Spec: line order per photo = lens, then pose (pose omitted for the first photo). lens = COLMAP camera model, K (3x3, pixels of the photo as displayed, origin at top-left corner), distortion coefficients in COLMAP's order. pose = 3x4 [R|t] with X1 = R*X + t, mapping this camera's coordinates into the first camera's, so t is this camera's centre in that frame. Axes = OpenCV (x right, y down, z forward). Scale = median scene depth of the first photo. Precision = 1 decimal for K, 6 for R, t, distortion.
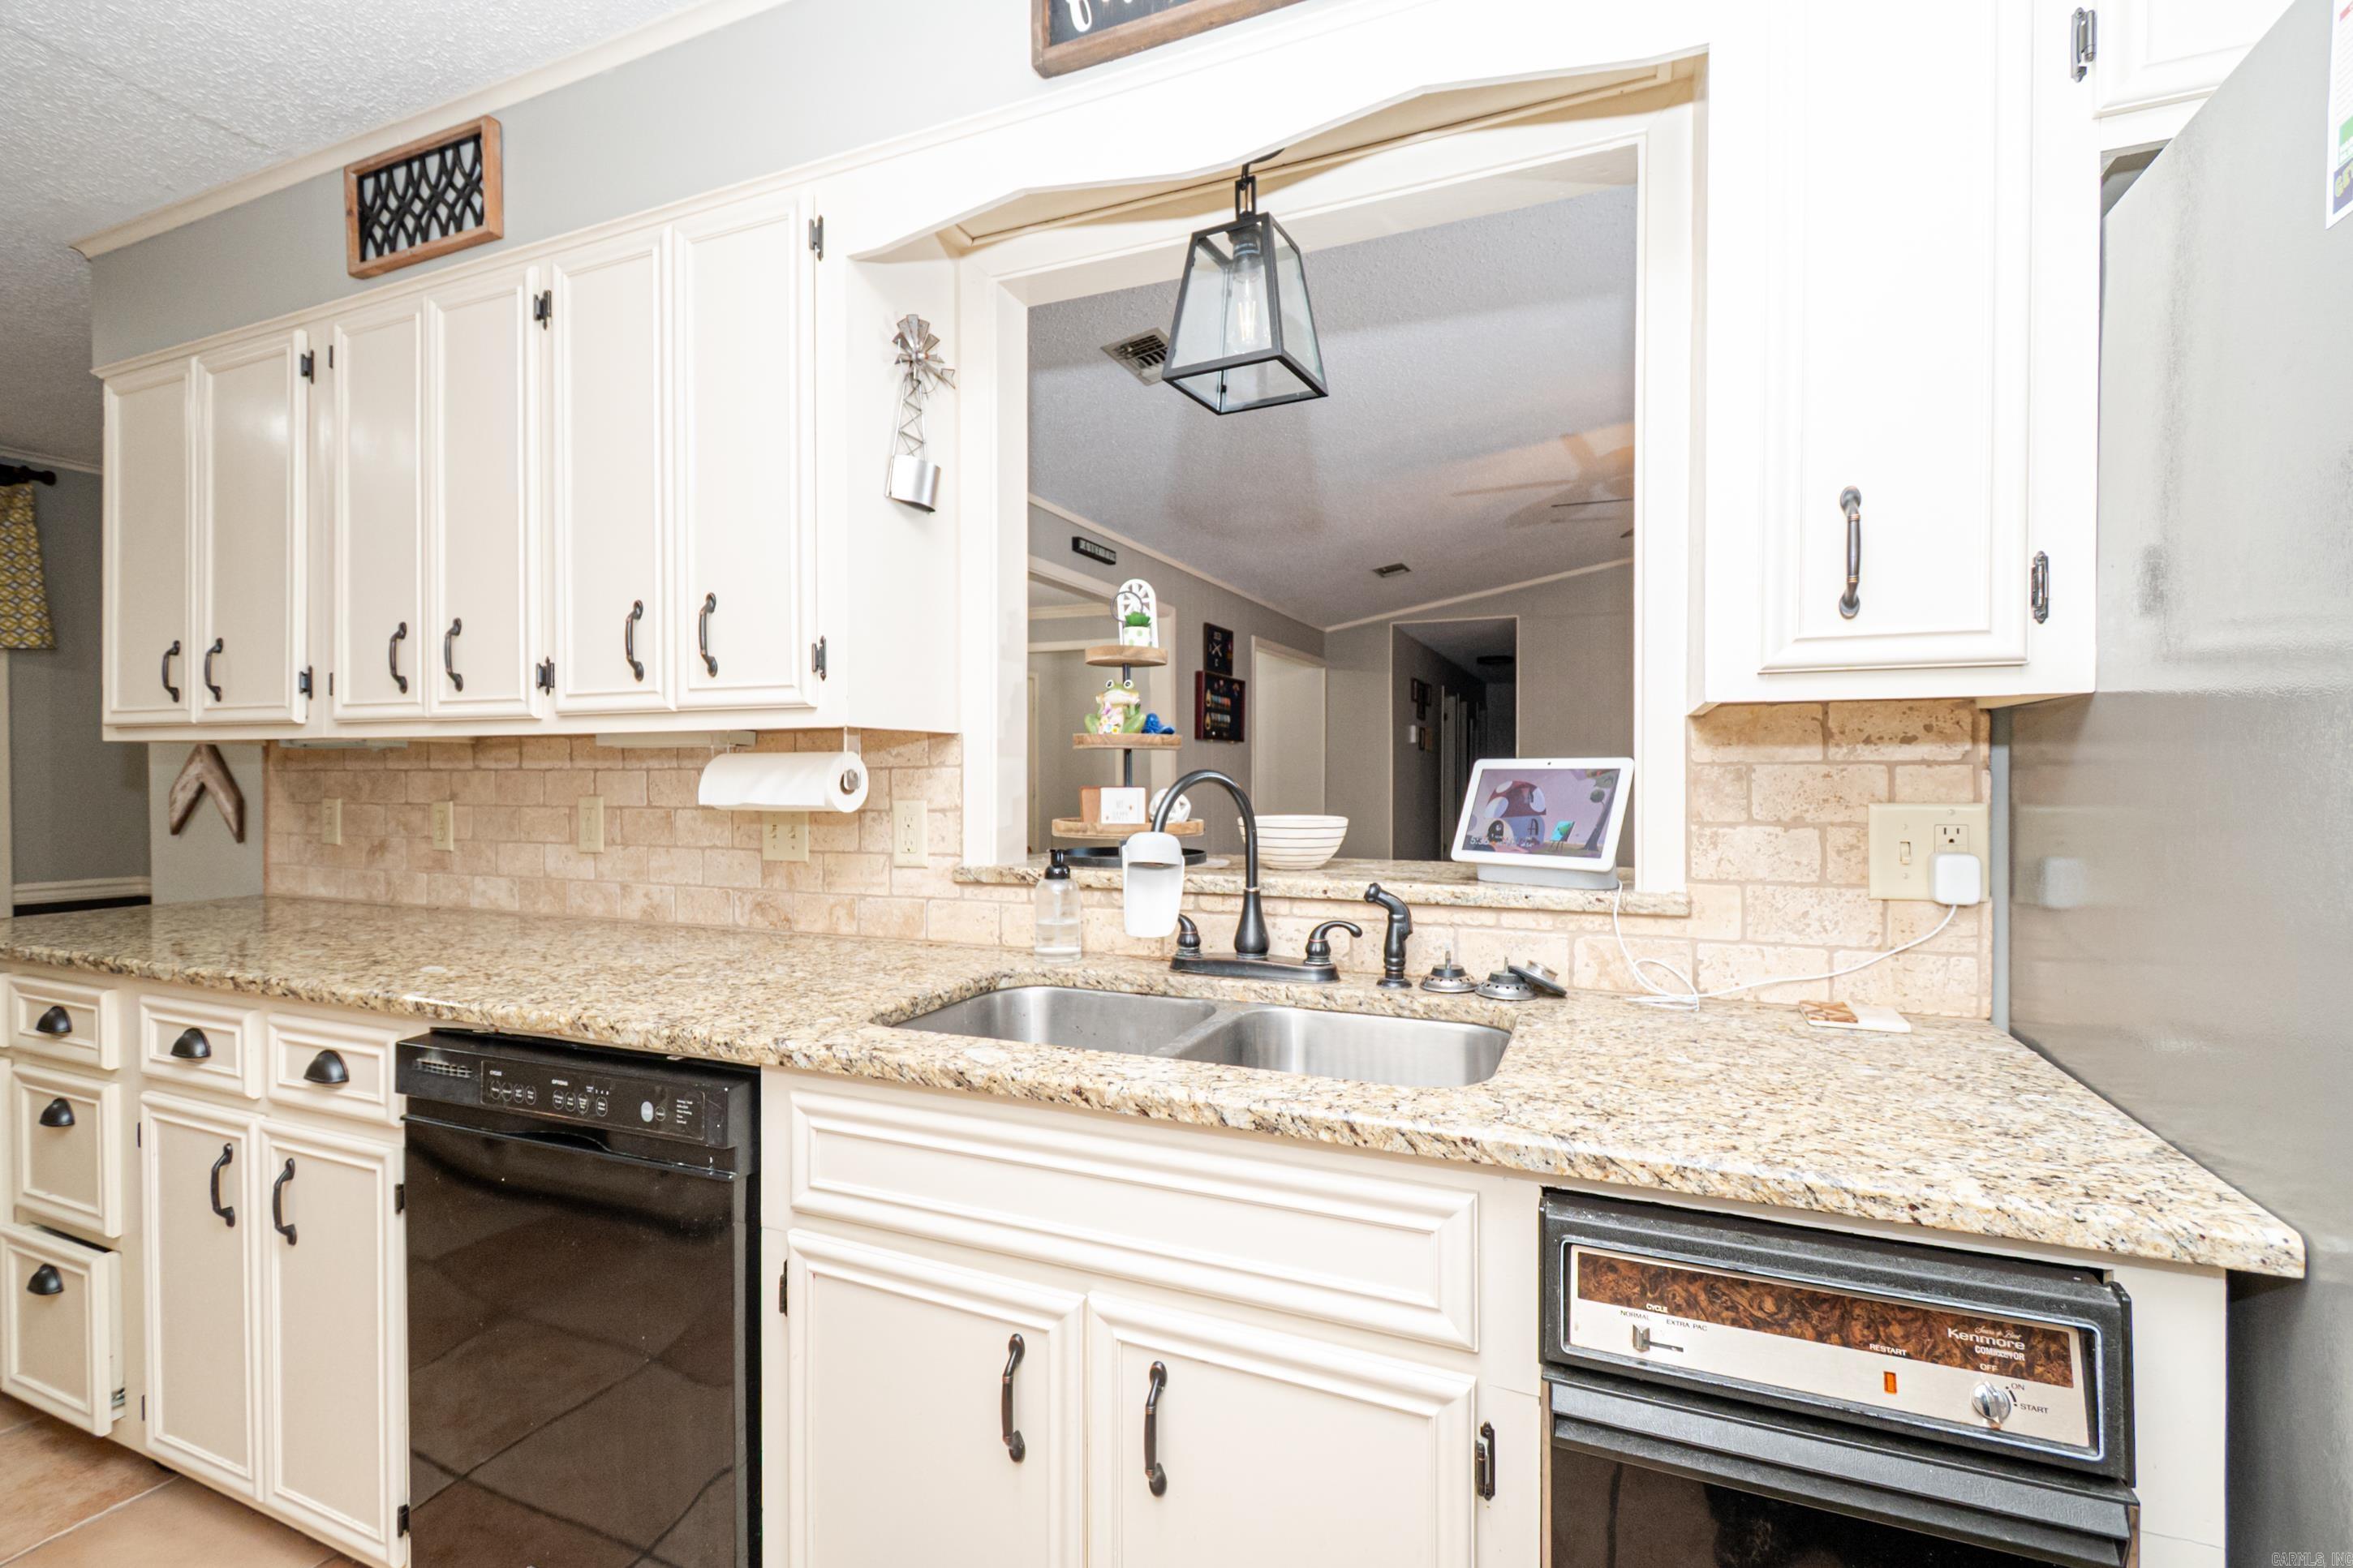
lens RADIAL K [[1044.6, 0, 1261.9], [0, 1044.6, 814.5], [0, 0, 1]] dist [-0.039988, 0.013434]
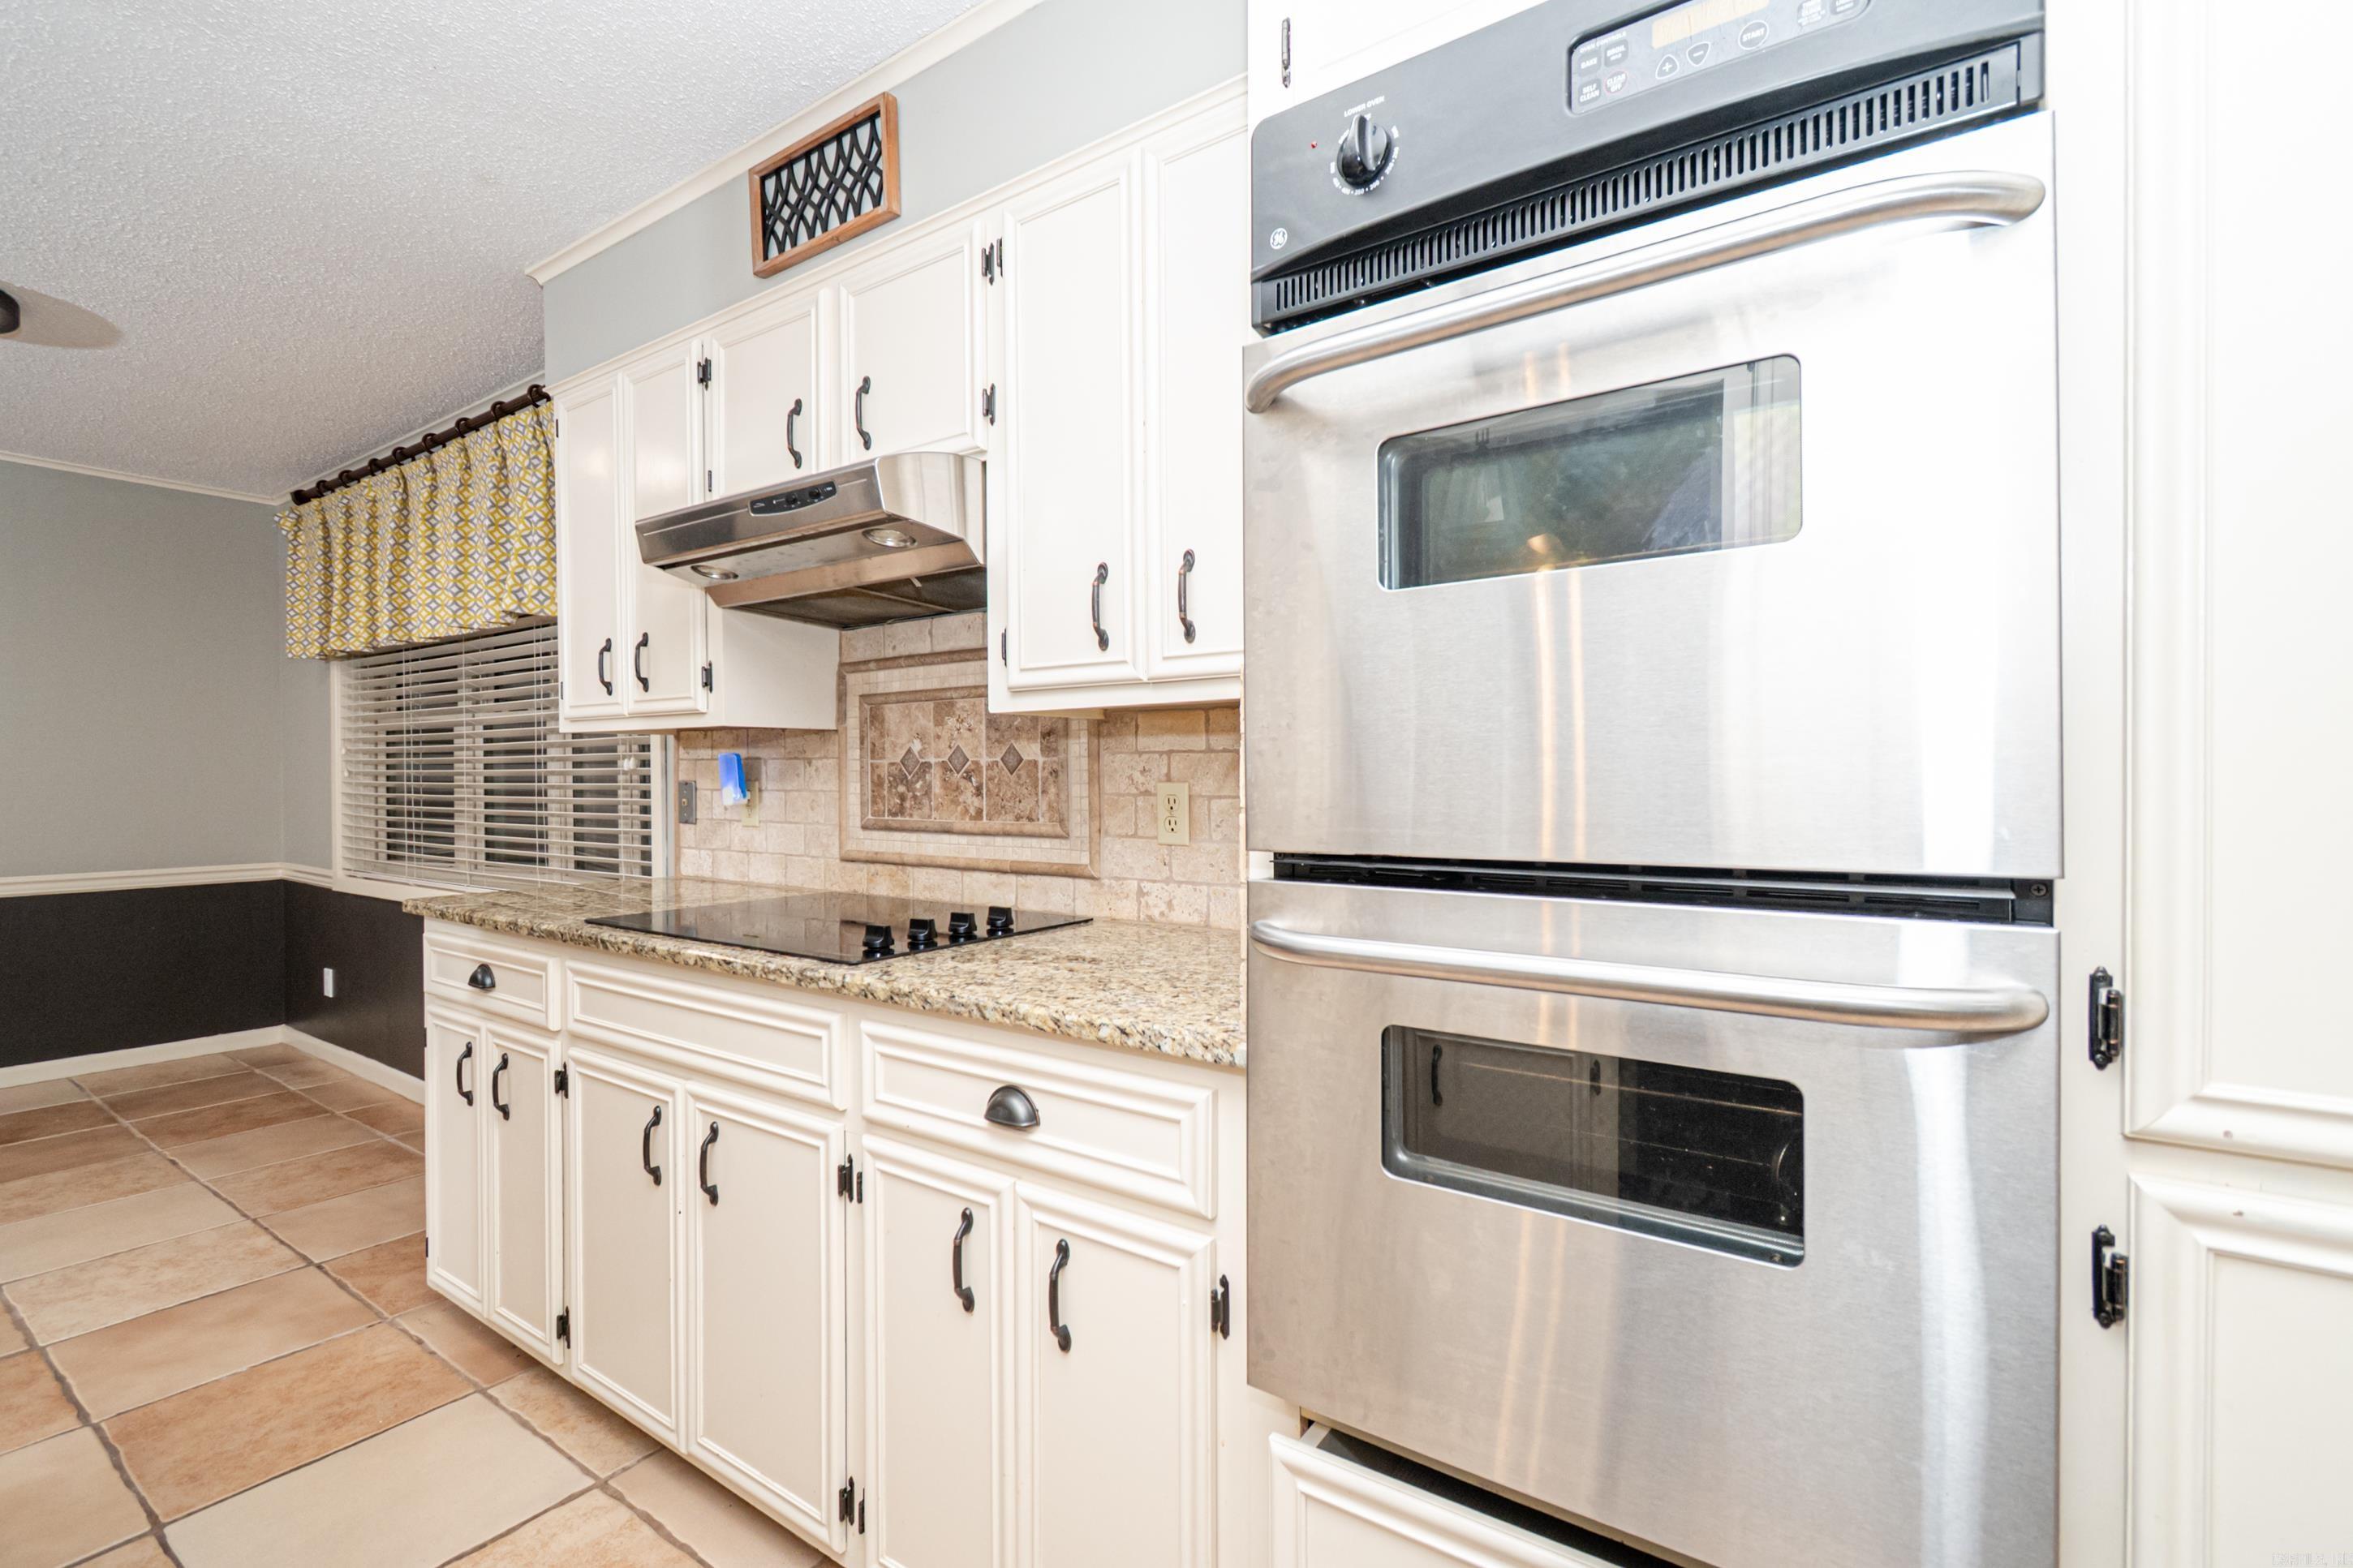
lens RADIAL K [[1016.6, 0, 1210.4], [0, 1016.6, 786.1], [0, 0, 1]] dist [0.003148, 0.000602]
pose [[0.975963, -0.012987, -0.217547, -0.232585], [0.013205, 0.999913, -0.000452, -0.003845], [0.217534, -0.002431, 0.976050, 0.090625]]
